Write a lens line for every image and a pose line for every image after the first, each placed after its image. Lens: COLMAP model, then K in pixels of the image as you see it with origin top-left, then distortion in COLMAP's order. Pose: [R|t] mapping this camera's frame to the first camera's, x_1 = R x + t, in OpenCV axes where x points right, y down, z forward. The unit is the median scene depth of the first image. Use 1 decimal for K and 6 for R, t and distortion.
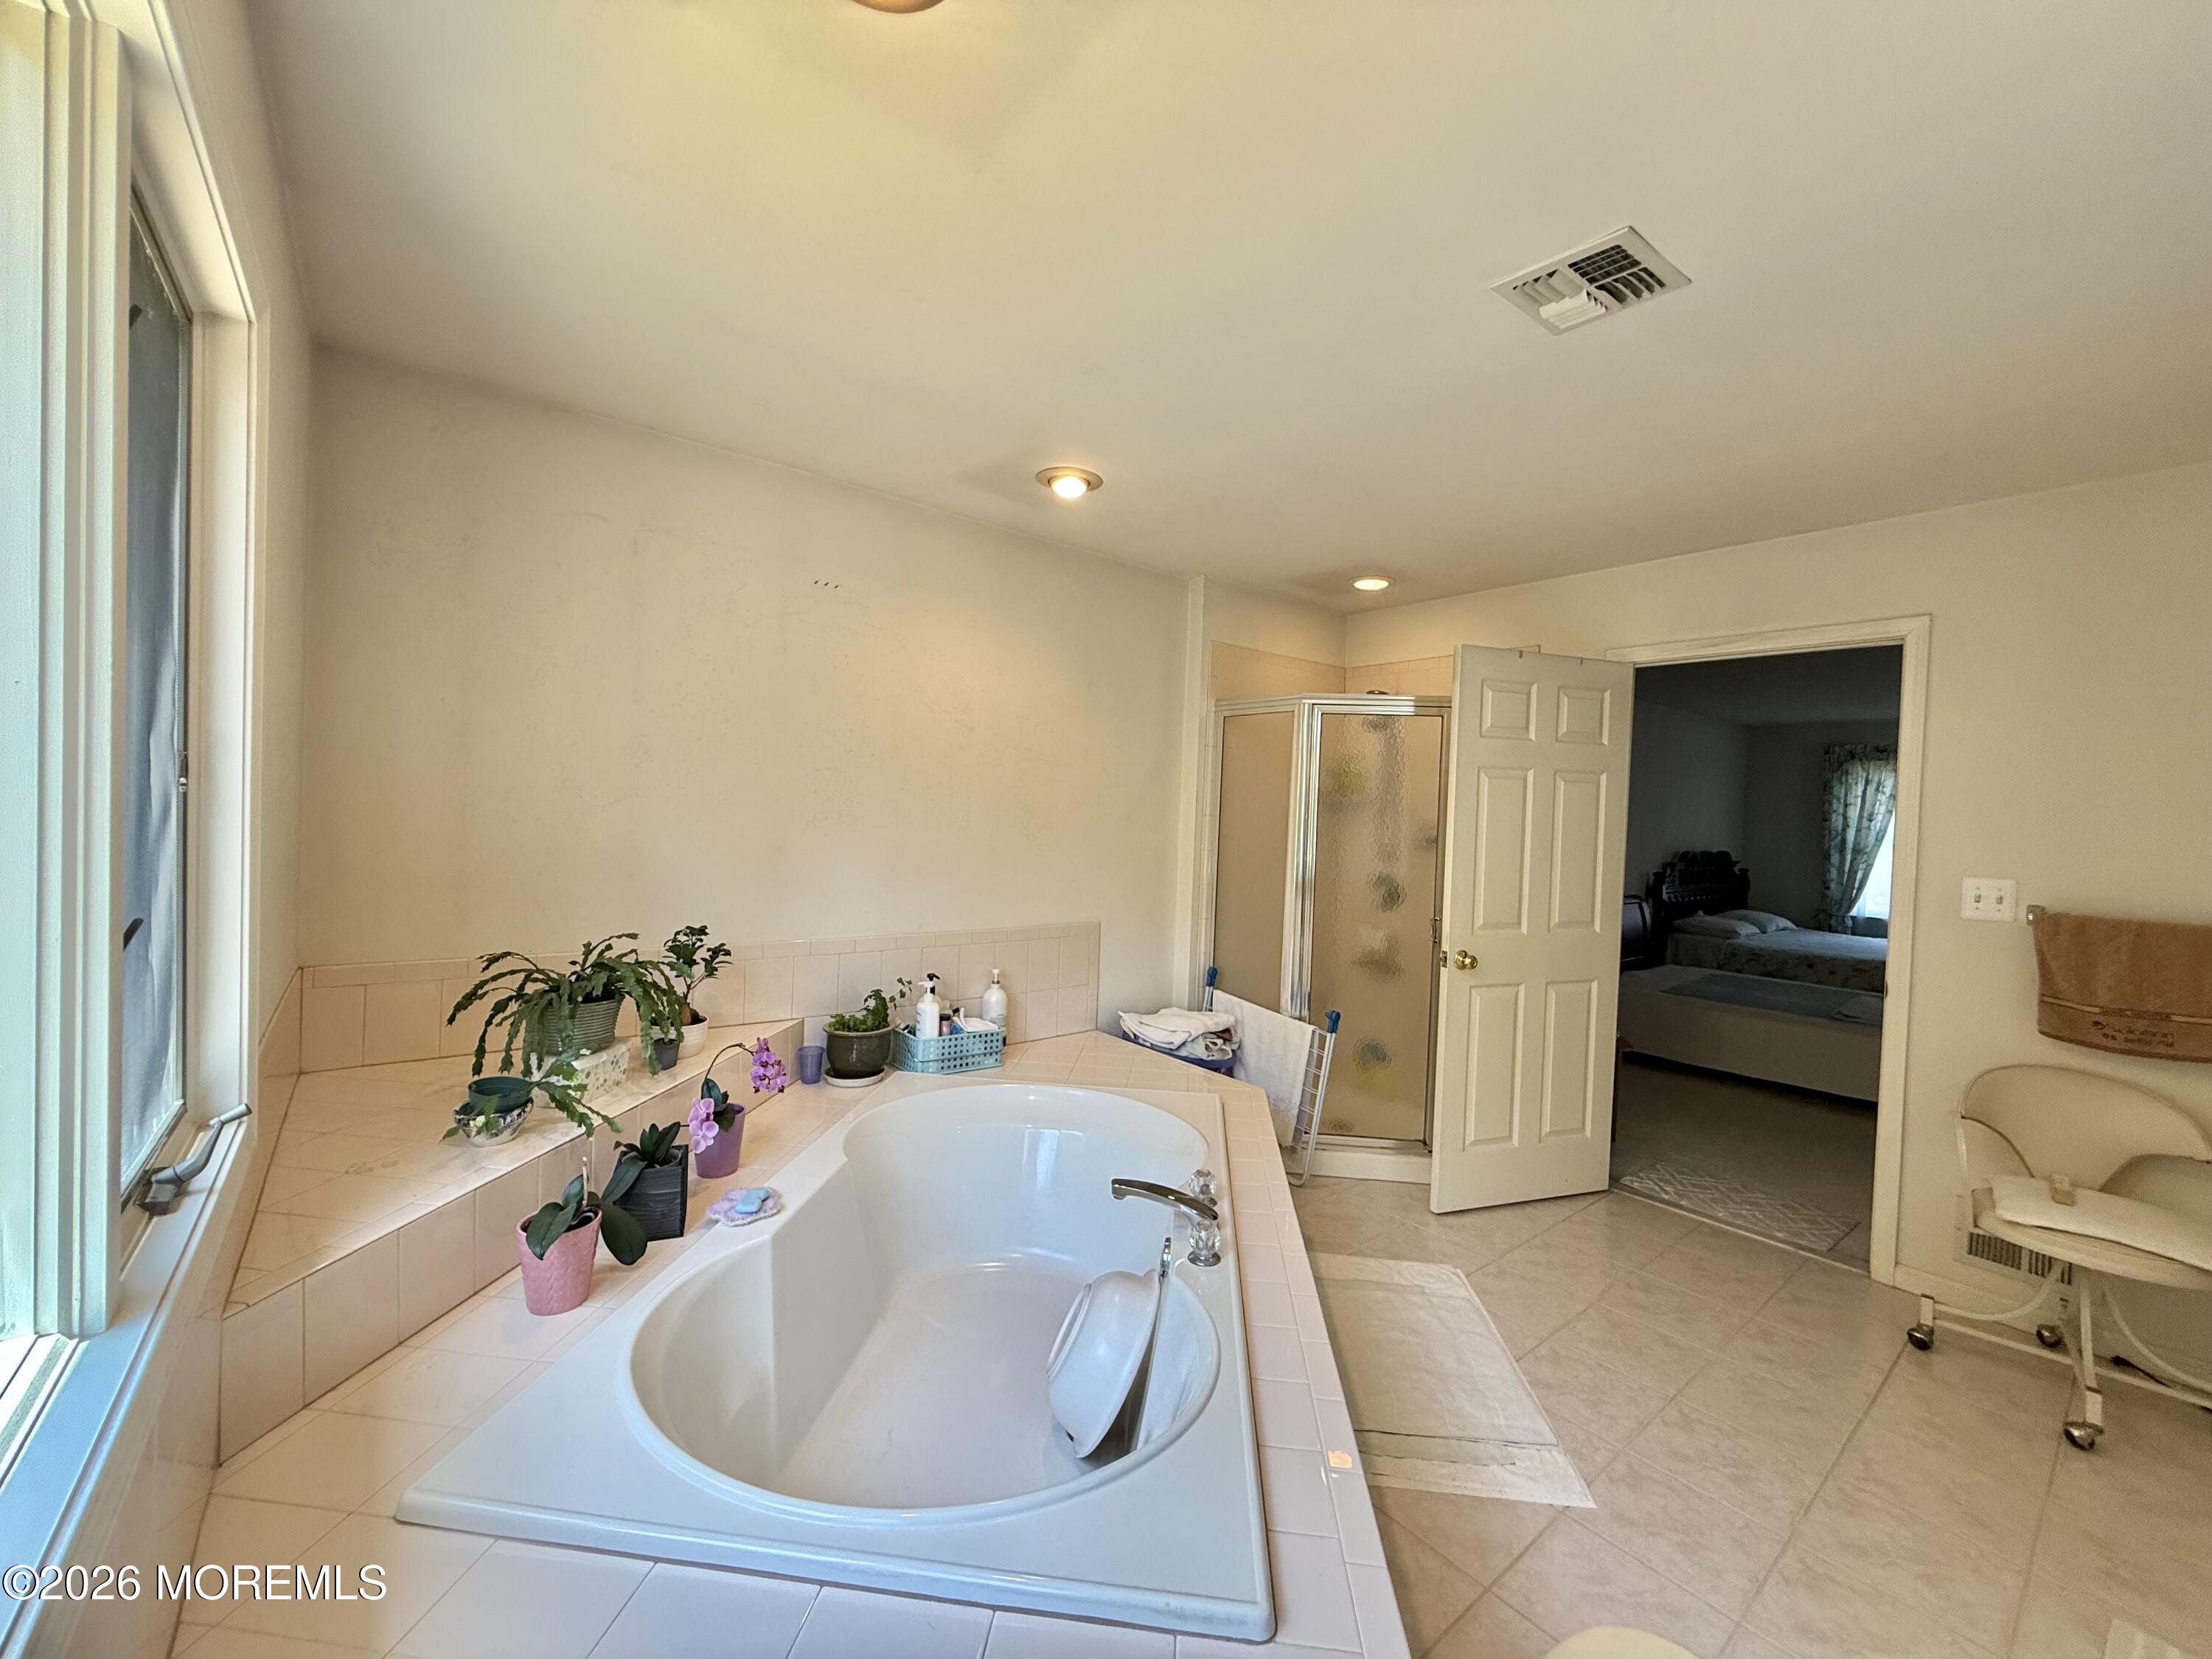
lens RADIAL K [[879.4, 0, 1106.0], [0, 879.4, 829.5], [0, 0, 1]] dist [0.001335, 0.000160]
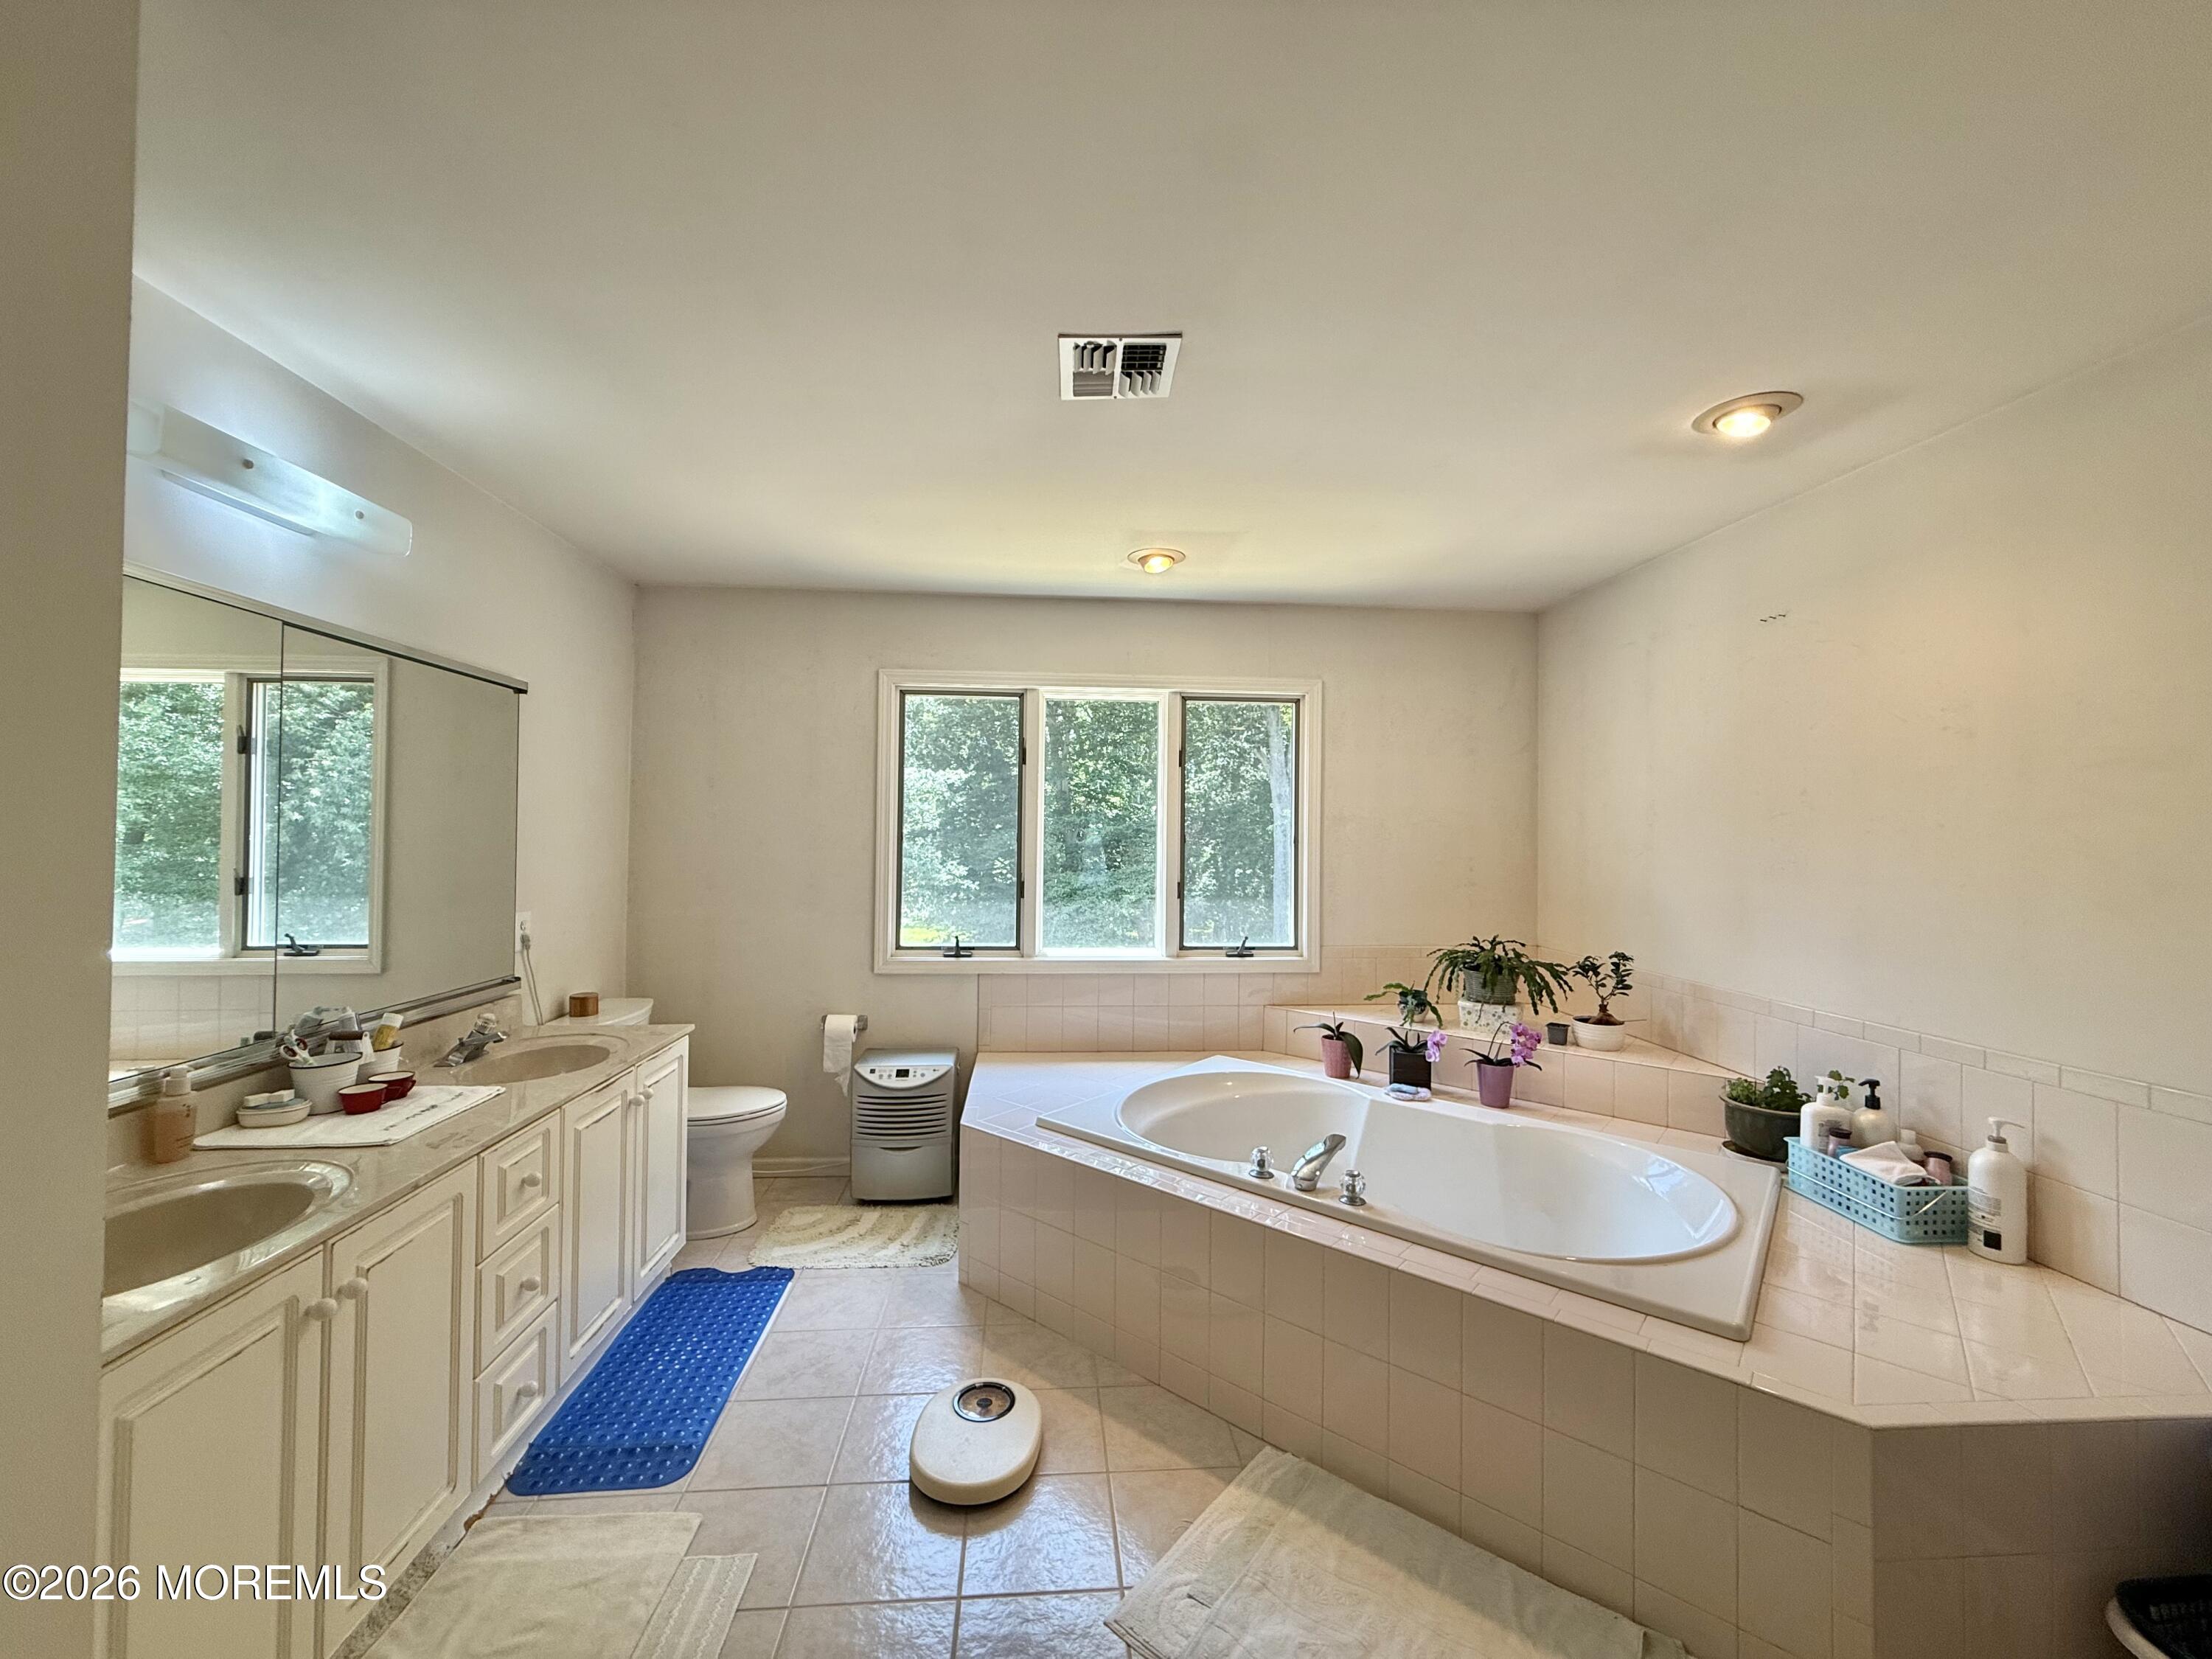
lens RADIAL K [[879.4, 0, 1106.0], [0, 879.4, 829.5], [0, 0, 1]] dist [0.001335, 0.000160]
pose [[-0.571989, -0.043803, -0.819091, 0.847009], [-0.049926, 0.998581, -0.018538, -0.001208], [0.818740, 0.030291, -0.573364, 0.959527]]
